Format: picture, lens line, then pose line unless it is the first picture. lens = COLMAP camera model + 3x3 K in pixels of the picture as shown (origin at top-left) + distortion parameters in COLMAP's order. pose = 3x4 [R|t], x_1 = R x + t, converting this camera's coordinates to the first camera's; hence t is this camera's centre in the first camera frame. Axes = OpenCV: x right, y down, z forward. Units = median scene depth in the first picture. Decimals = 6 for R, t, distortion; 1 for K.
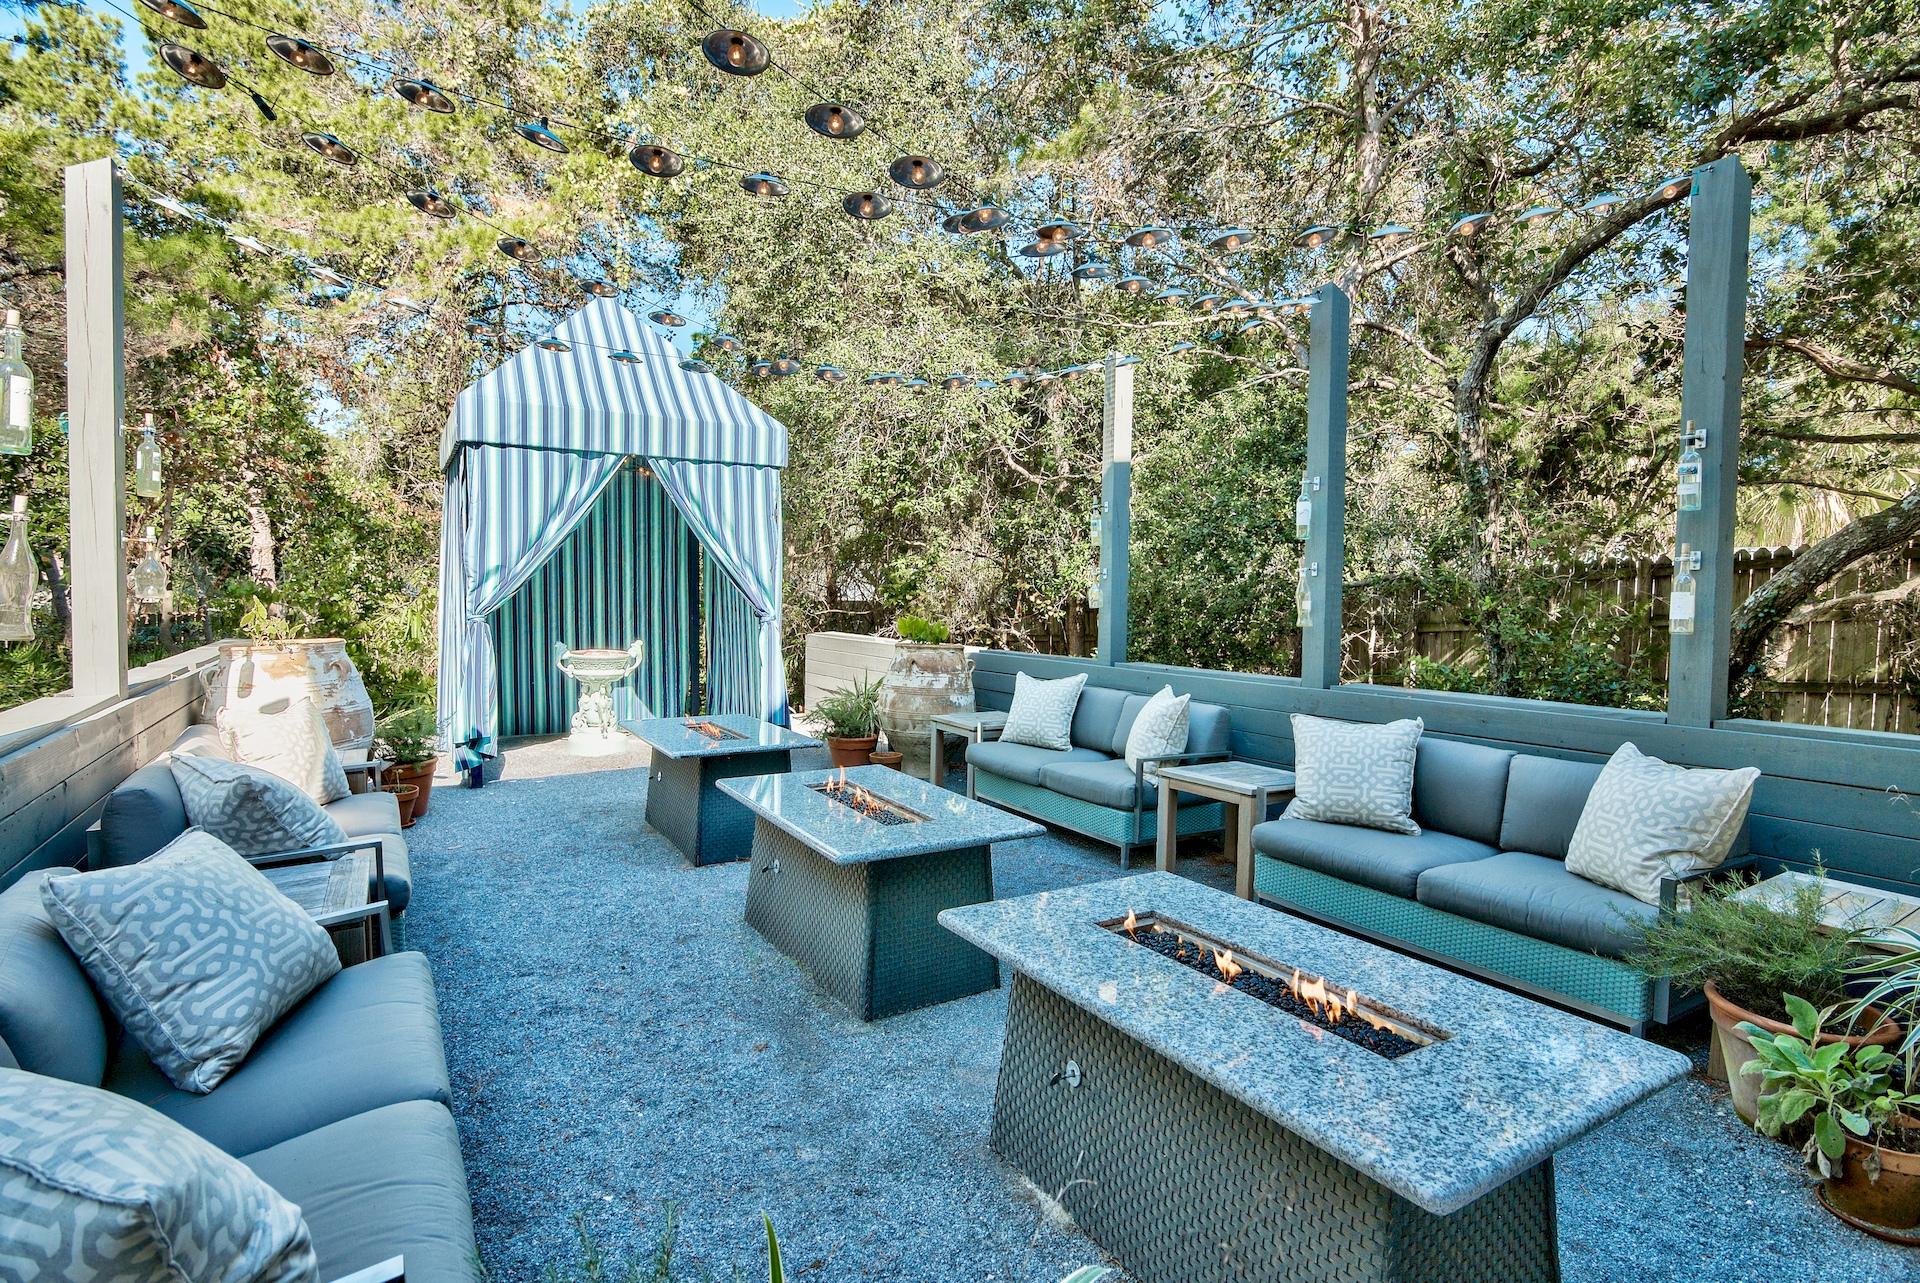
lens RADIAL K [[953.7, 0, 960.0], [0, 953.7, 641.5], [0, 0, 1]] dist [0.016090, -0.000035]
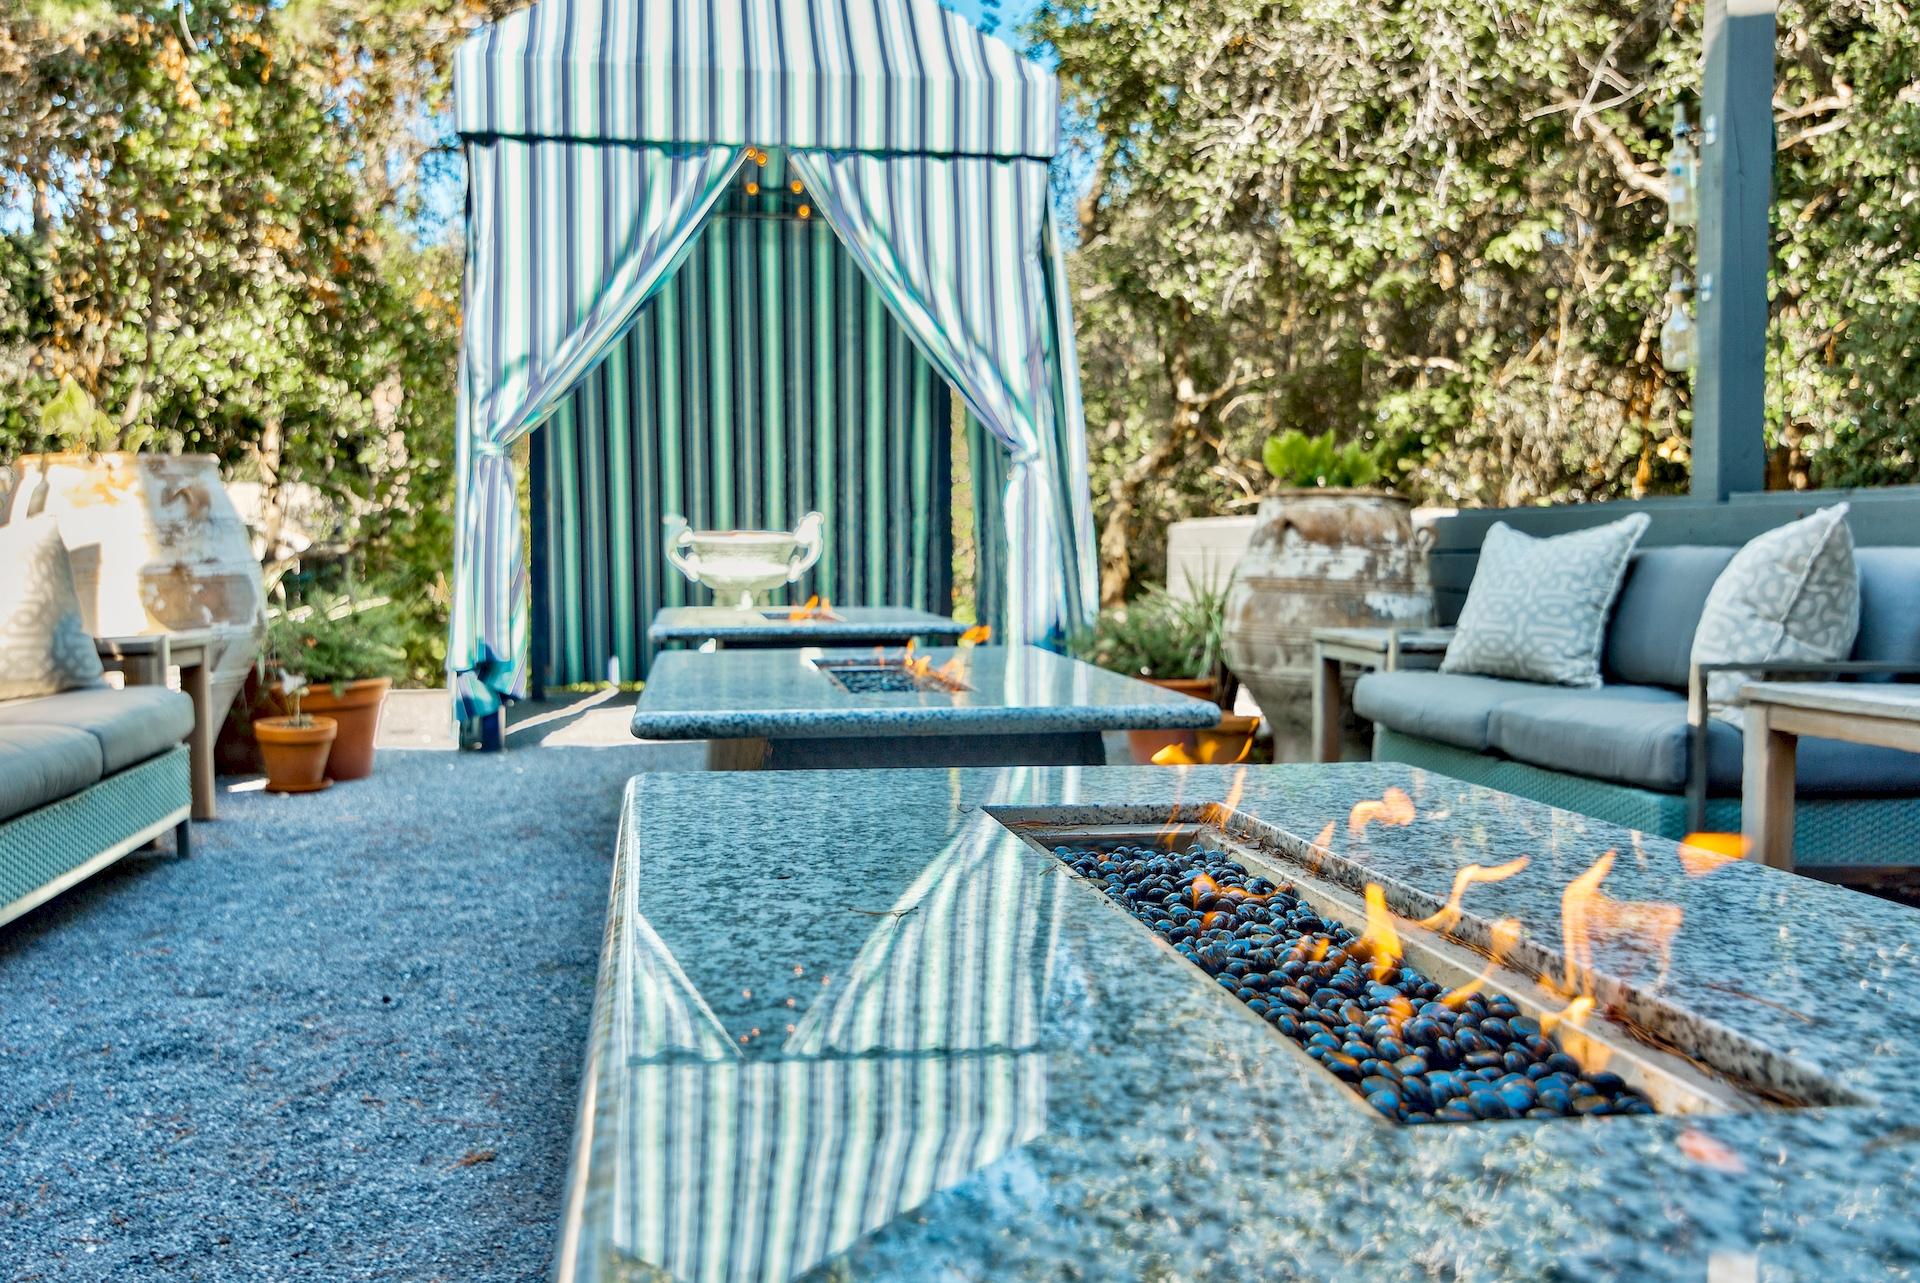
lens RADIAL K [[1726.5, 0, 961.5], [0, 1726.5, 600.5], [0, 0, 1]] dist [0.077182, 0.000734]
pose [[0.931144, -0.005768, -0.364607, 0.120946], [-0.000324, 0.999861, -0.016646, 0.078516], [0.364652, 0.015618, 0.931013, 0.145646]]
